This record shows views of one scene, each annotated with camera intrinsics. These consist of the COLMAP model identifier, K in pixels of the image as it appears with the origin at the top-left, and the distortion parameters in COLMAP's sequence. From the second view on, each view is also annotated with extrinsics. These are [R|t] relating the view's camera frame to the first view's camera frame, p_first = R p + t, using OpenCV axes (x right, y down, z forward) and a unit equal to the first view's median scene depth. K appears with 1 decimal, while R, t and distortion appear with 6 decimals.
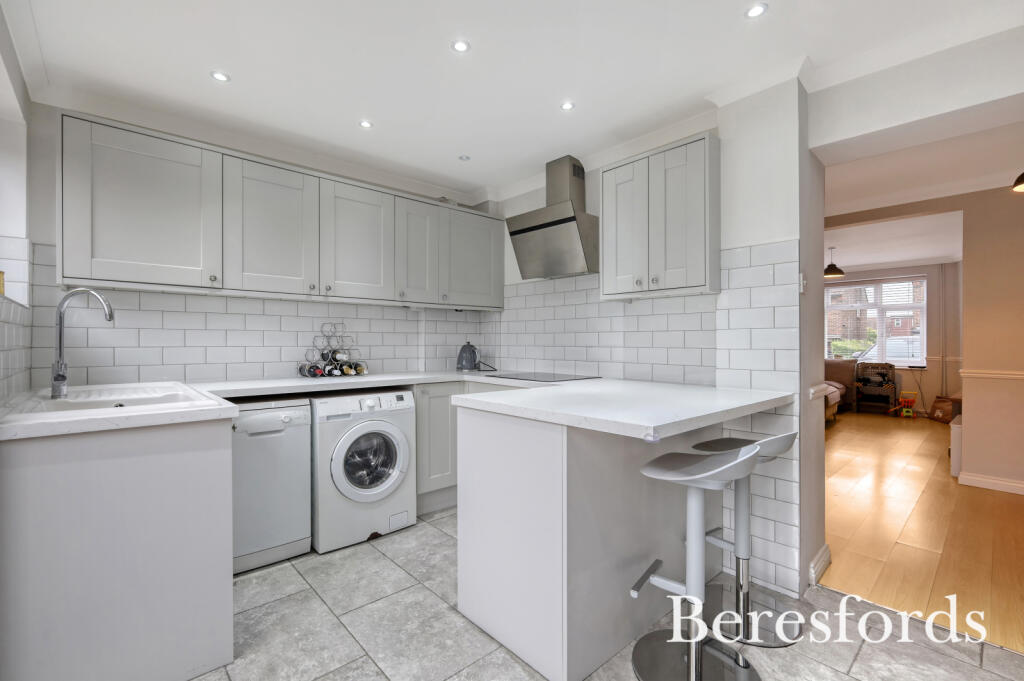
lens RADIAL K [[446.2, 0, 507.1], [0, 446.2, 338.4], [0, 0, 1]] dist [0.003953, 0.000271]
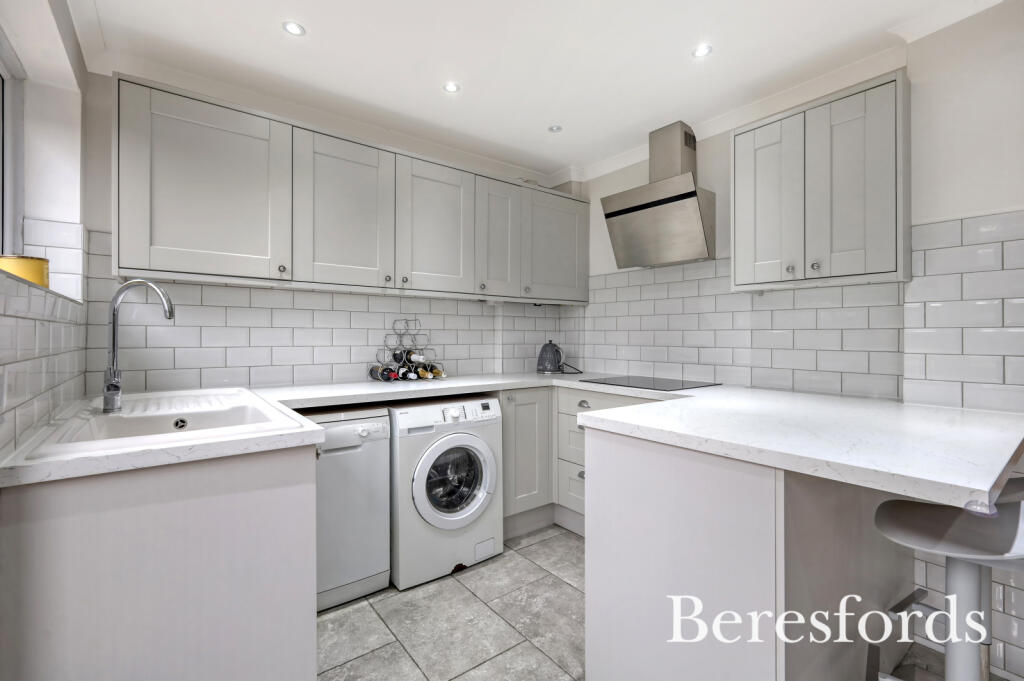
lens RADIAL K [[446.2, 0, 511.5], [0, 446.2, 331.8], [0, 0, 1]] dist [0.003953, 0.000271]
pose [[0.997295, 0.001622, -0.073479, -0.140514], [-0.001729, 0.999998, -0.001394, -0.010560], [0.073477, 0.001518, 0.997296, 0.158806]]
